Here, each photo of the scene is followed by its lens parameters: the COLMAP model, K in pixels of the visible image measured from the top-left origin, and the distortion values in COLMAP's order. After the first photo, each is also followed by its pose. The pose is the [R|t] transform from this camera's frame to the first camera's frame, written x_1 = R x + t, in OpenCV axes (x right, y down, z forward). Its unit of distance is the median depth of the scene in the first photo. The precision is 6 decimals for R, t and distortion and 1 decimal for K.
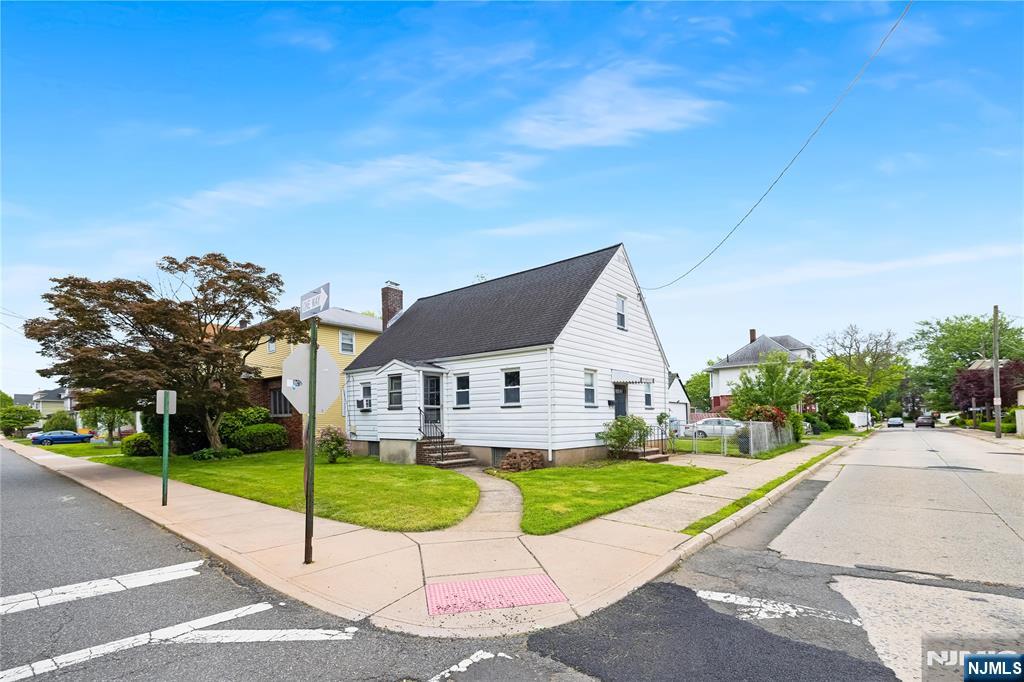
lens RADIAL K [[474.4, 0, 480.1], [0, 474.4, 381.1], [0, 0, 1]] dist [-0.022129, 0.000286]
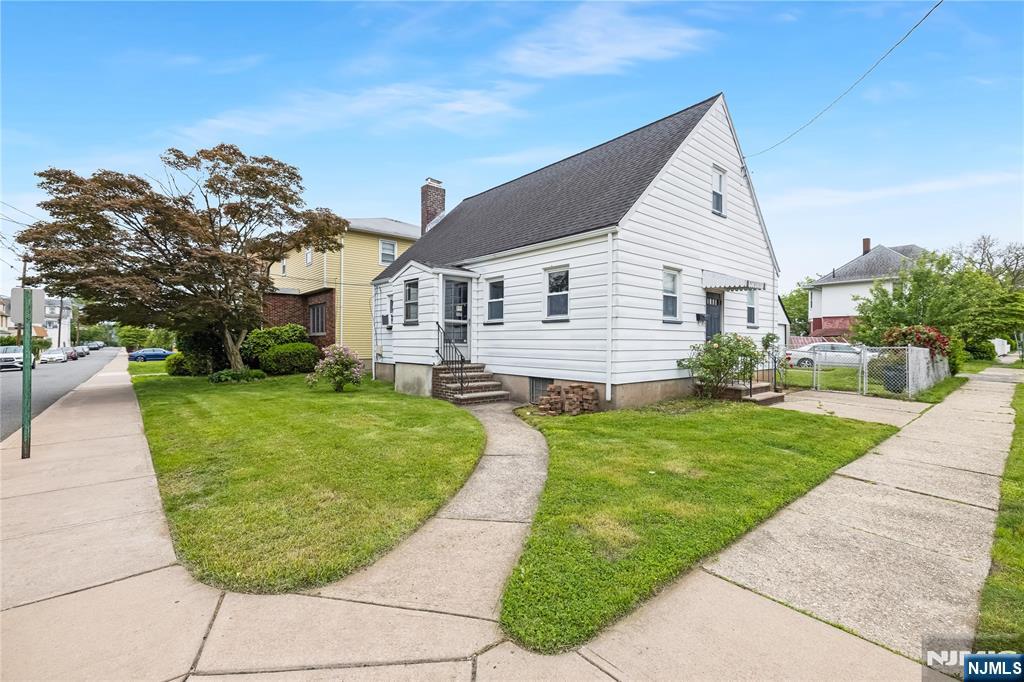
lens RADIAL K [[443.7, 0, 519.5], [0, 443.7, 338.7], [0, 0, 1]] dist [-0.007540, 0.000172]
pose [[0.996441, 0.011846, -0.083452, 0.058298], [-0.005820, 0.997381, 0.072086, 0.028664], [0.084087, -0.071344, 0.993901, 0.292338]]
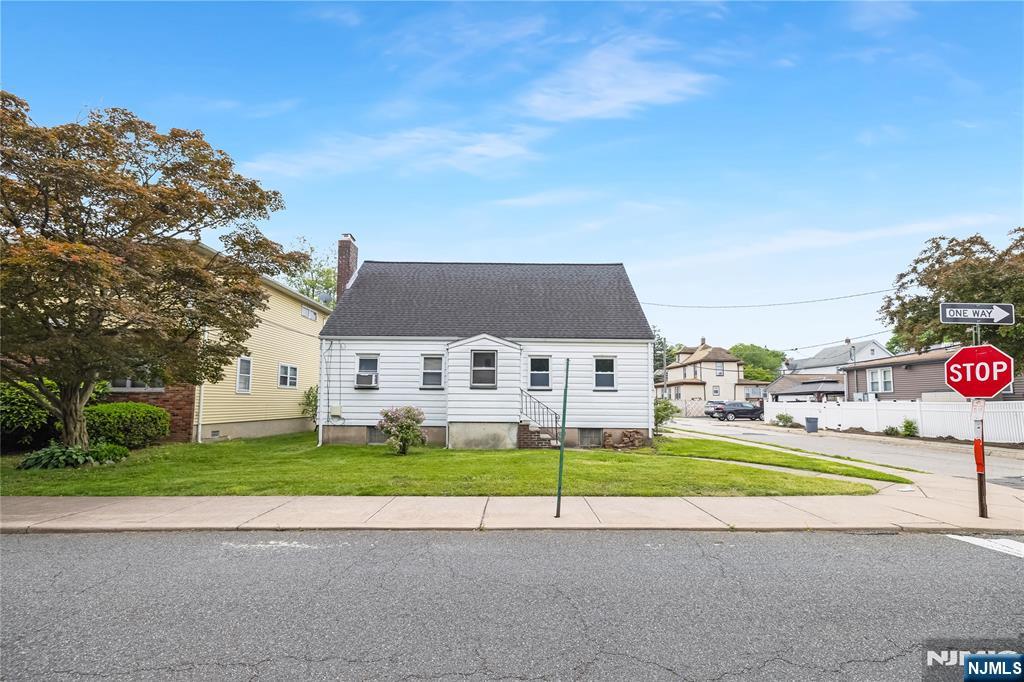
lens RADIAL K [[443.7, 0, 516.6], [0, 443.7, 339.9], [0, 0, 1]] dist [-0.007540, 0.000172]
pose [[0.715079, 0.112831, 0.689878, -0.725502], [-0.068046, 0.993436, -0.091946, 0.040432], [-0.695724, 0.018805, 0.718063, 0.349223]]
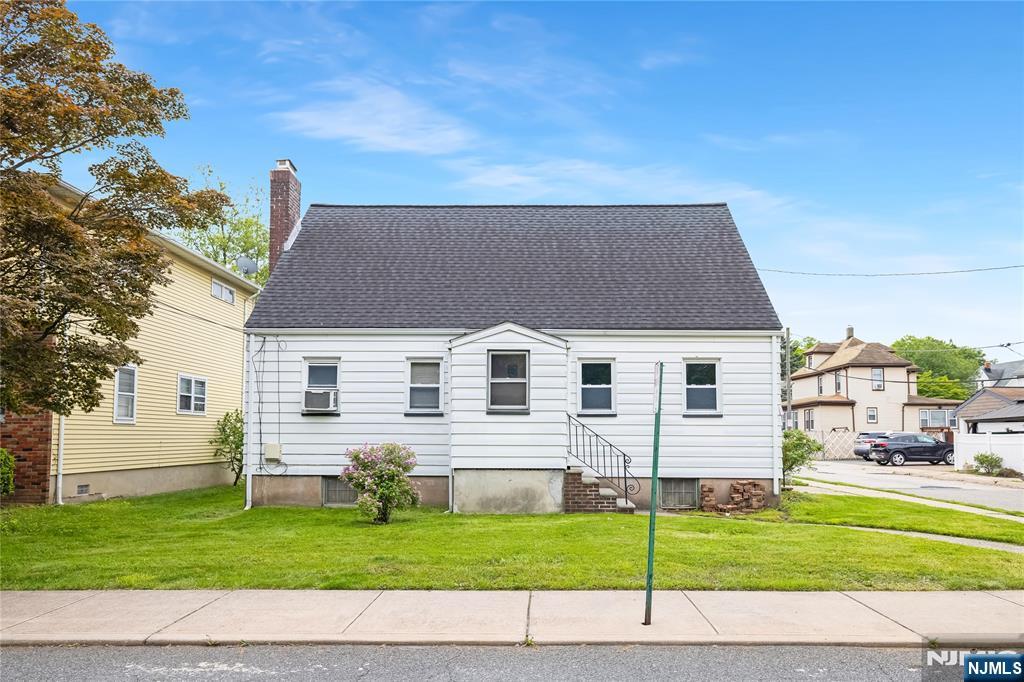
lens RADIAL K [[737.7, 0, 510.0], [0, 737.7, 346.2], [0, 0, 1]] dist [-0.006719, -0.000455]
pose [[0.730955, 0.095051, 0.675773, -0.756943], [-0.062155, 0.995409, -0.072778, 0.043381], [-0.679589, 0.011195, 0.733508, 0.375257]]
